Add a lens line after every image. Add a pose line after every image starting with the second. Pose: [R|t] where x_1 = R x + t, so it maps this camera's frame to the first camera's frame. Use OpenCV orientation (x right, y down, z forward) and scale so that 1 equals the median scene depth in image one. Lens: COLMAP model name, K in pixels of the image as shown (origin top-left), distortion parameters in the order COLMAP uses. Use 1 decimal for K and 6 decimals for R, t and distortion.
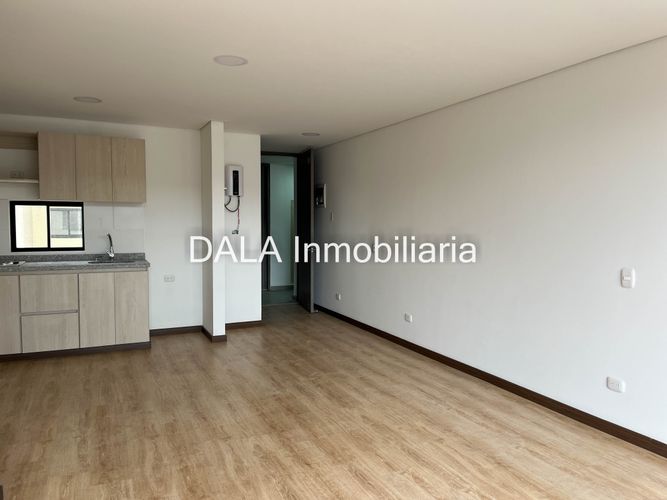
lens RADIAL K [[502.1, 0, 336.4], [0, 502.1, 251.0], [0, 0, 1]] dist [0.070012, -0.101744]
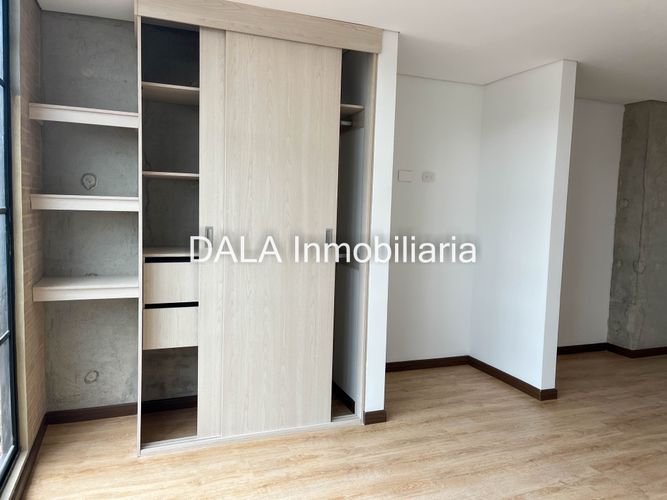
lens RADIAL K [[498.6, 0, 330.6], [0, 498.6, 249.3], [0, 0, 1]] dist [0.079018, -0.118860]
pose [[-0.077934, 0.078540, -0.993860, 0.533213], [-0.089521, 0.992314, 0.085437, -0.013327], [0.992931, 0.095629, -0.070304, 0.242206]]
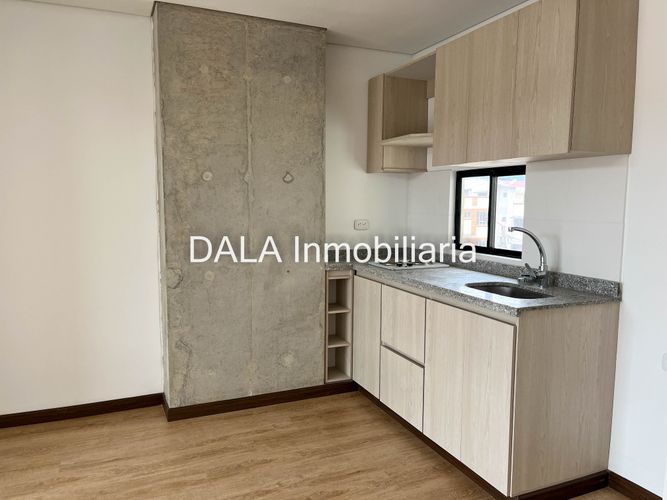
lens RADIAL K [[502.1, 0, 336.4], [0, 502.1, 251.0], [0, 0, 1]] dist [0.070012, -0.101744]
pose [[-0.020348, 0.090563, -0.995683, 0.027482], [-0.072444, 0.993138, 0.091812, -0.060594], [0.997165, 0.073999, -0.013647, 1.148958]]
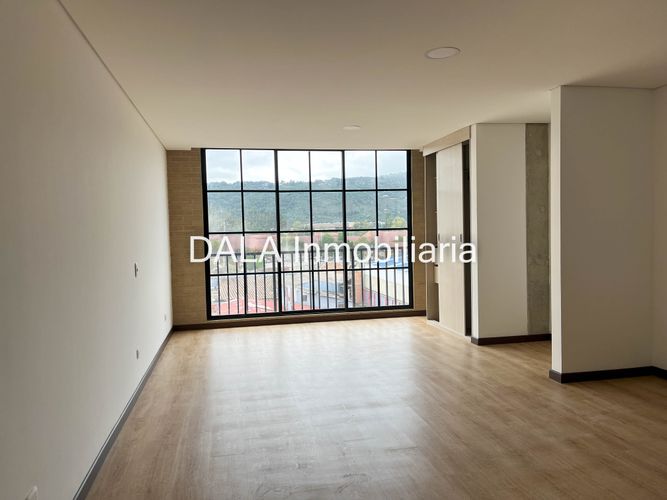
lens RADIAL K [[498.6, 0, 330.6], [0, 498.6, 249.3], [0, 0, 1]] dist [0.079018, -0.118860]
pose [[-0.973006, 0.008993, 0.230605, -0.188894], [0.032656, 0.994551, 0.099004, -0.091804], [-0.228458, 0.103863, -0.967998, 1.719659]]
